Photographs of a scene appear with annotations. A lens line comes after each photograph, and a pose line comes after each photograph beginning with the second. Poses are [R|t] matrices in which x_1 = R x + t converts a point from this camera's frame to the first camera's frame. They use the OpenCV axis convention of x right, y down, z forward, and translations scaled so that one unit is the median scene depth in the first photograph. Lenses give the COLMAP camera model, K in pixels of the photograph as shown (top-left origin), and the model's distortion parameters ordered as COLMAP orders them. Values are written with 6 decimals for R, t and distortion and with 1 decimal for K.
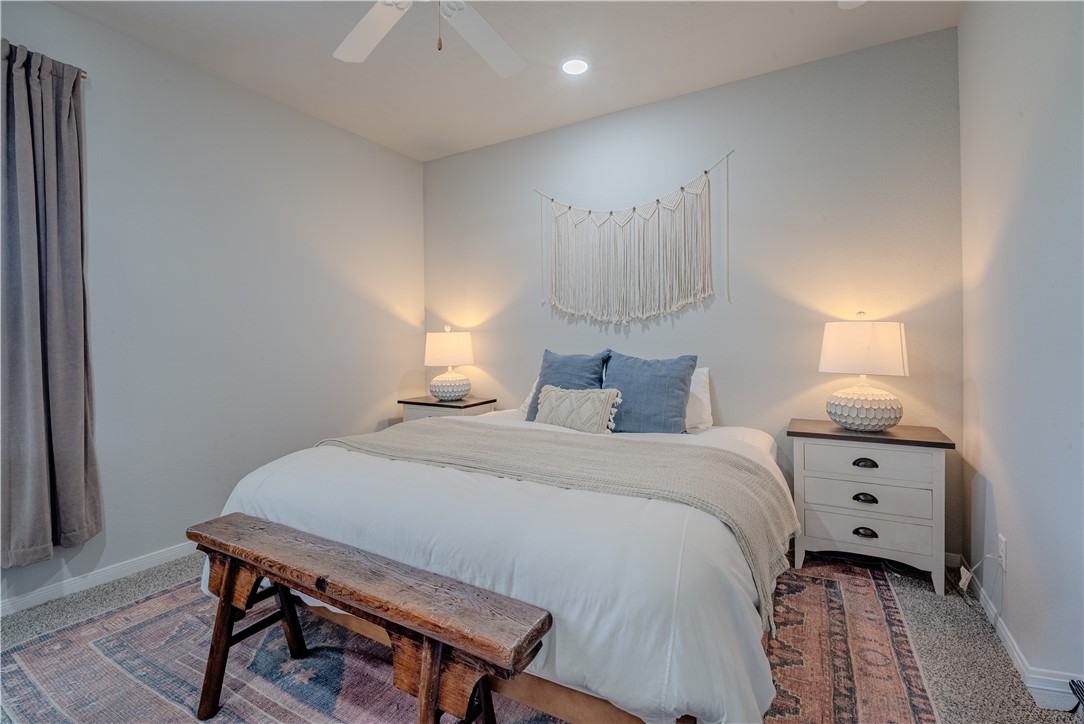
lens RADIAL K [[487.4, 0, 542.8], [0, 487.4, 362.2], [0, 0, 1]] dist [0.002105, -0.001141]
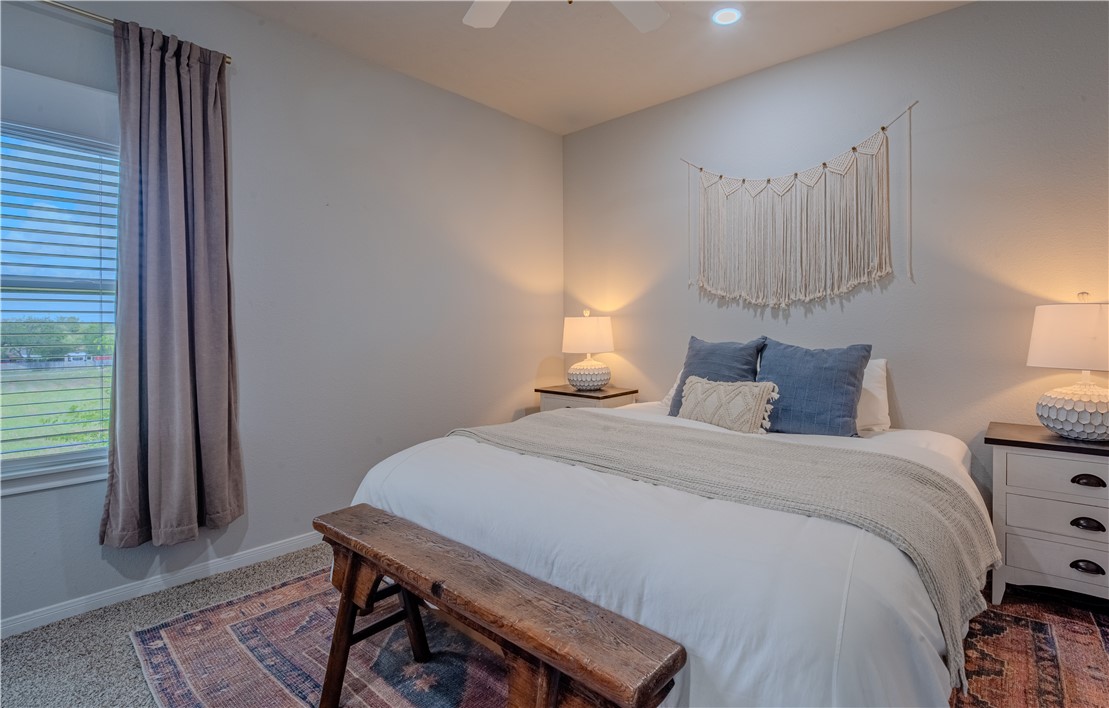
lens RADIAL K [[653.2, 0, 552.3], [0, 653.2, 353.9], [0, 0, 1]] dist [-0.002668, -0.008305]
pose [[0.990306, 0.009888, -0.138550, -0.078108], [-0.010406, 0.999941, -0.003017, 0.011998], [0.138512, 0.004429, 0.990351, -0.209388]]
